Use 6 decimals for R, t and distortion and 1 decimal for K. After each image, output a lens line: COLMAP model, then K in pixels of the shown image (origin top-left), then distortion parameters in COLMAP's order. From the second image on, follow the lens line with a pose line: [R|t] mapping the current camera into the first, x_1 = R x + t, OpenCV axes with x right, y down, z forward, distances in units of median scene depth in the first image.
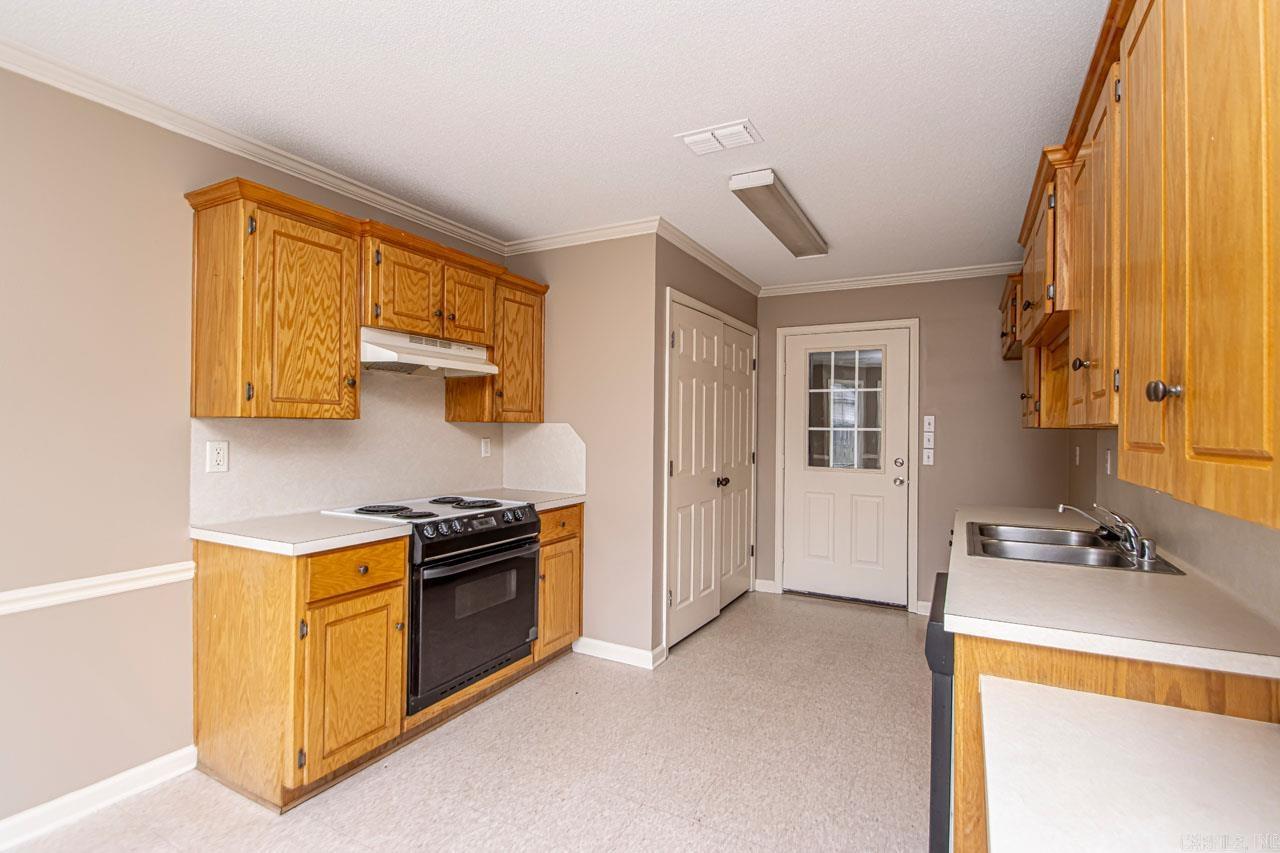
lens RADIAL K [[600.9, 0, 646.1], [0, 600.9, 423.0], [0, 0, 1]] dist [0.021169, -0.019124]
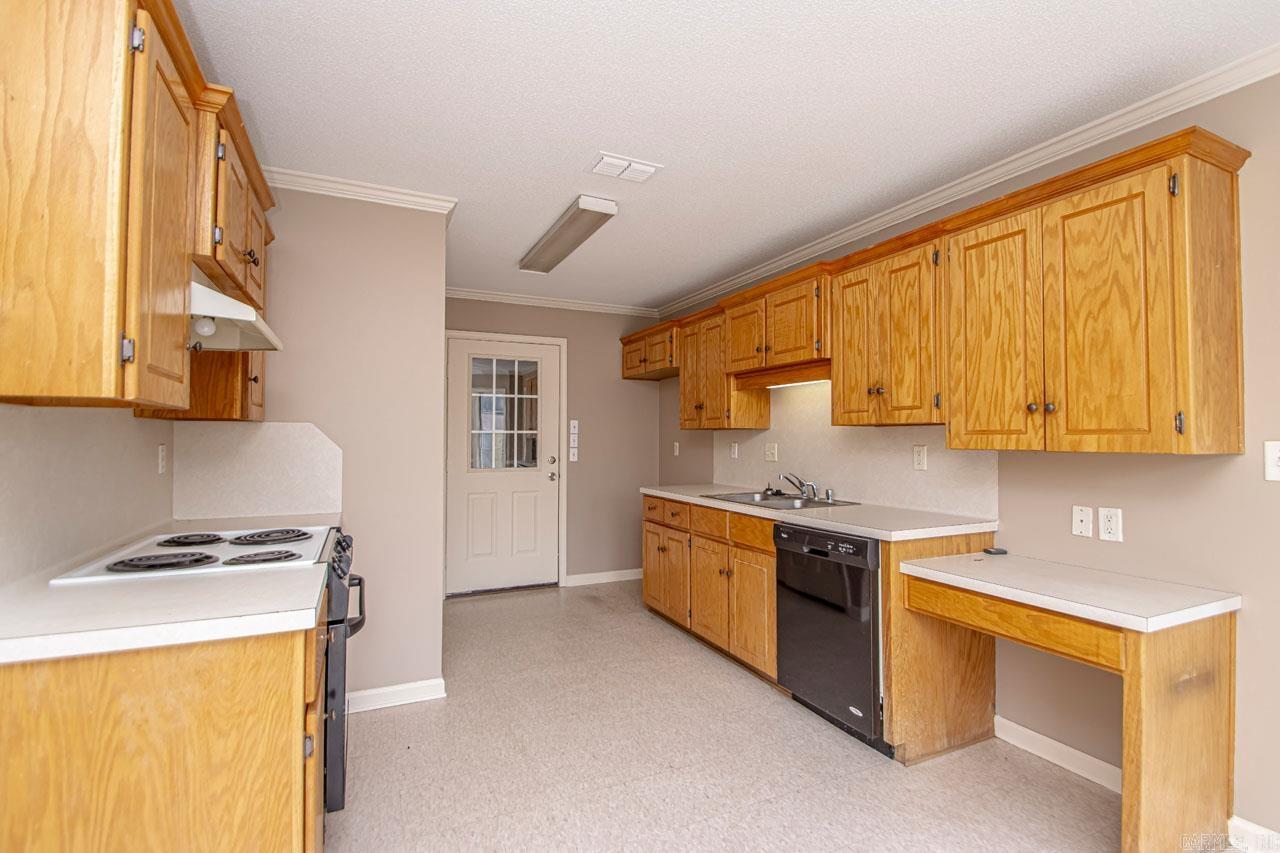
lens RADIAL K [[600.9, 0, 646.1], [0, 600.9, 423.0], [0, 0, 1]] dist [0.021169, -0.019124]
pose [[0.592131, 0.010643, 0.805772, -0.504733], [-0.000604, 0.999918, -0.012763, 0.010376], [-0.805842, 0.007070, 0.592089, 0.205185]]
